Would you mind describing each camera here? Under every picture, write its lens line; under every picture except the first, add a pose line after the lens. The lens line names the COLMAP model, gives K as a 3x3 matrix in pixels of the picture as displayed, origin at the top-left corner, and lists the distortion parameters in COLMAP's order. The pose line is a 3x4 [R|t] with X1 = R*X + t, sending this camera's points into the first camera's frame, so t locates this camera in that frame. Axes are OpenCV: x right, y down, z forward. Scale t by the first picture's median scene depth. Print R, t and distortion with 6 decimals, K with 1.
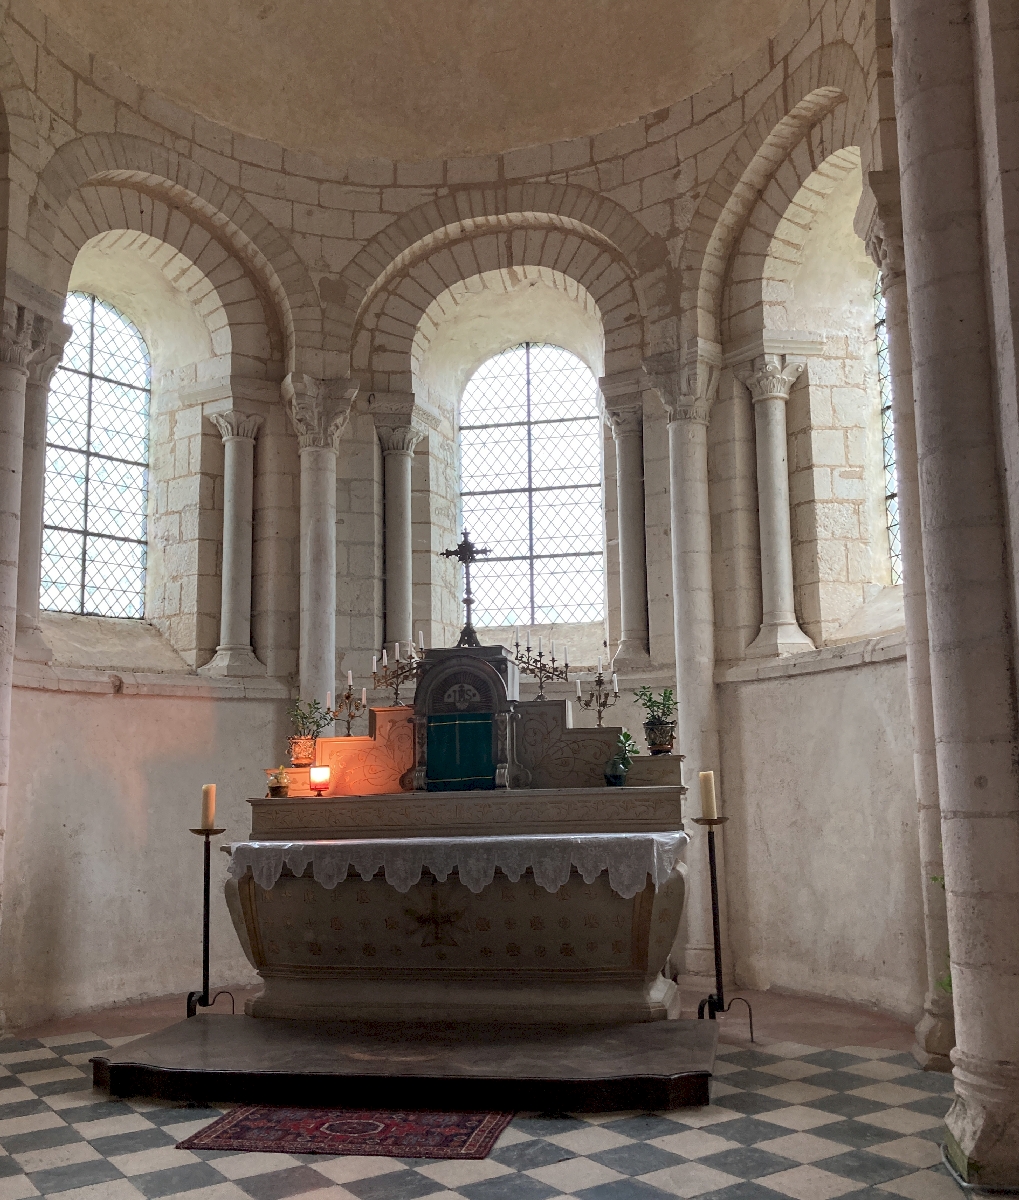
lens RADIAL K [[1195.6, 0, 509.5], [0, 1195.6, 600.0], [0, 0, 1]] dist [0.130641, -0.380648]
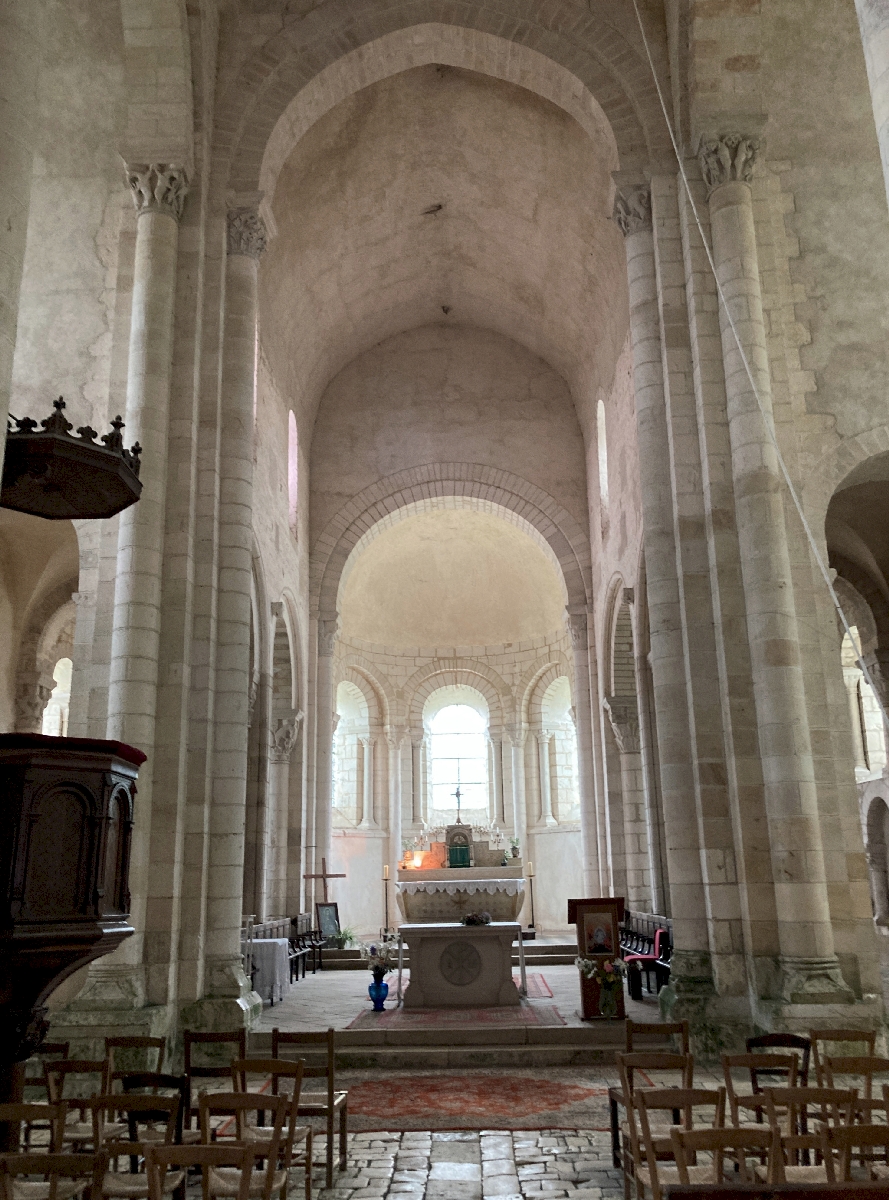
lens RADIAL K [[1062.2, 0, 441.1], [0, 1062.2, 572.0], [0, 0, 1]] dist [0.159693, -0.464603]
pose [[0.987604, 0.043762, 0.150740, -0.505392], [-0.024828, 0.991812, -0.125269, -0.254348], [-0.154988, 0.119974, 0.980604, -1.811926]]
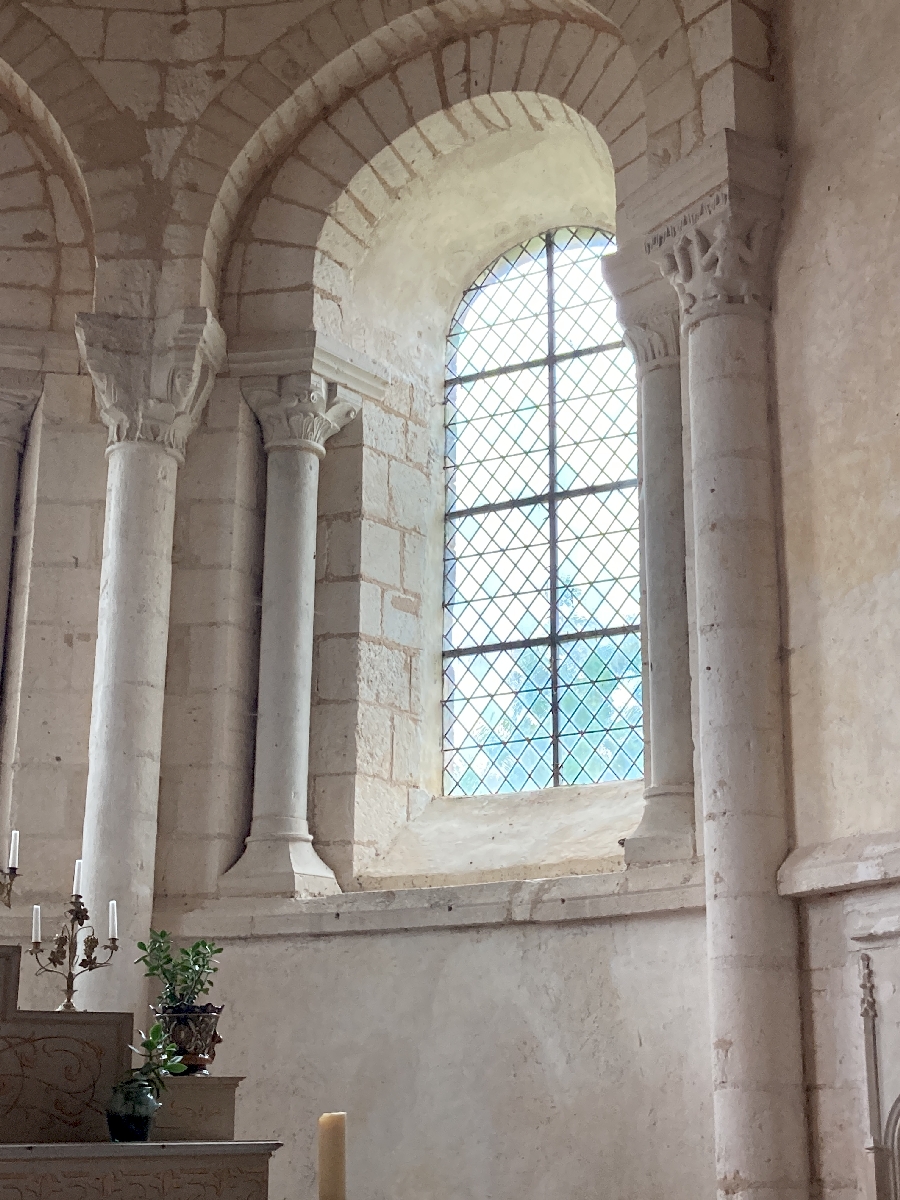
lens RADIAL K [[1763.1, 0, 531.4], [0, 1763.1, 606.4], [0, 0, 1]] dist [0.198525, -0.724166]
pose [[0.737330, 0.207104, 0.643003, -0.234467], [-0.118661, 0.976753, -0.178533, 0.046300], [-0.665029, 0.055338, 0.744764, 0.293804]]
